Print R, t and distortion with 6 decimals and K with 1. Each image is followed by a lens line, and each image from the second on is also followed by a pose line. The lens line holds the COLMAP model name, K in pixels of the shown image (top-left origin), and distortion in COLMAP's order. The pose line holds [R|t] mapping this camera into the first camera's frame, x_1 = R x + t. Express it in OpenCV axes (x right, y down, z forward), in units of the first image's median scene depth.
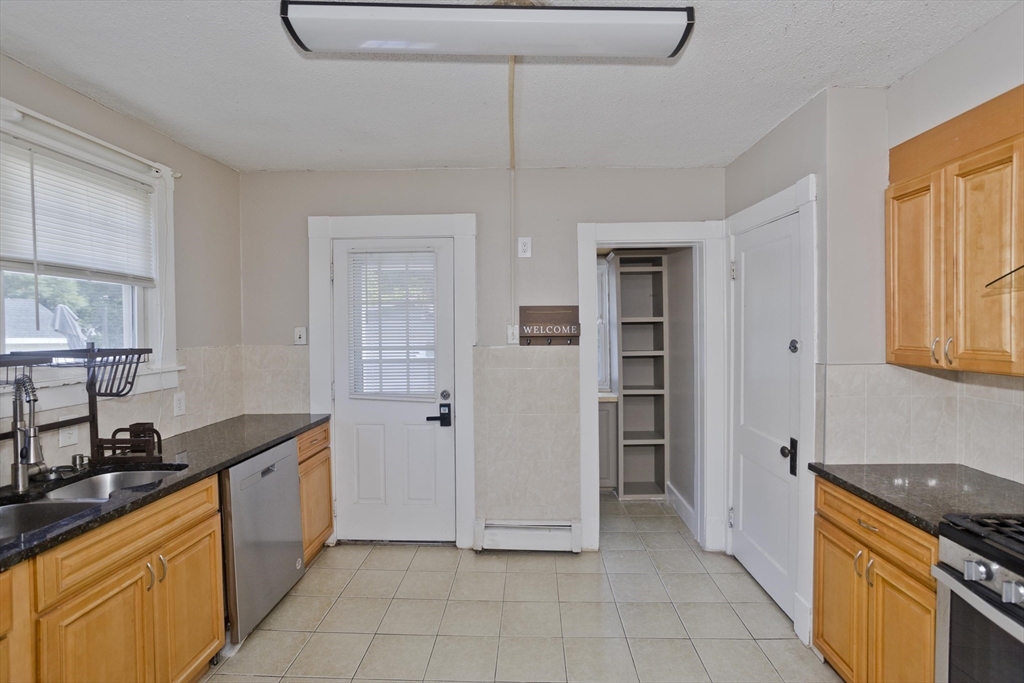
lens RADIAL K [[496.5, 0, 517.4], [0, 496.5, 338.4], [0, 0, 1]] dist [-0.046945, 0.031978]
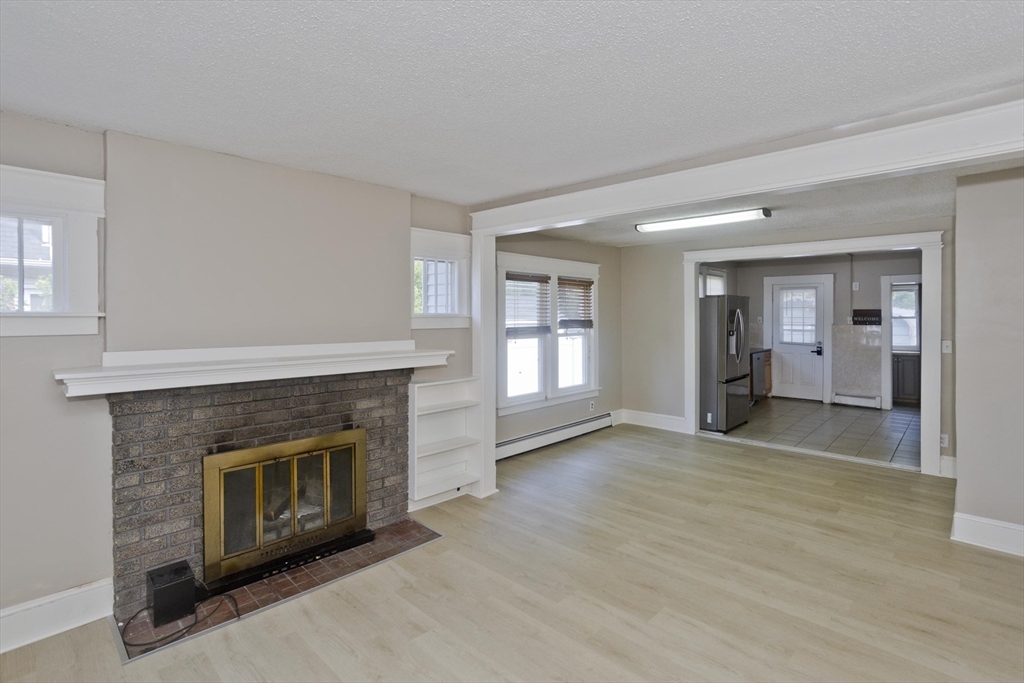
lens RADIAL K [[483.5, 0, 537.5], [0, 483.5, 317.2], [0, 0, 1]] dist [-0.003027, -0.000213]
pose [[0.770031, 0.009709, -0.637933, 0.339011], [-0.020863, 0.999733, -0.009967, 0.033432], [0.637666, 0.020984, 0.770027, -1.943993]]
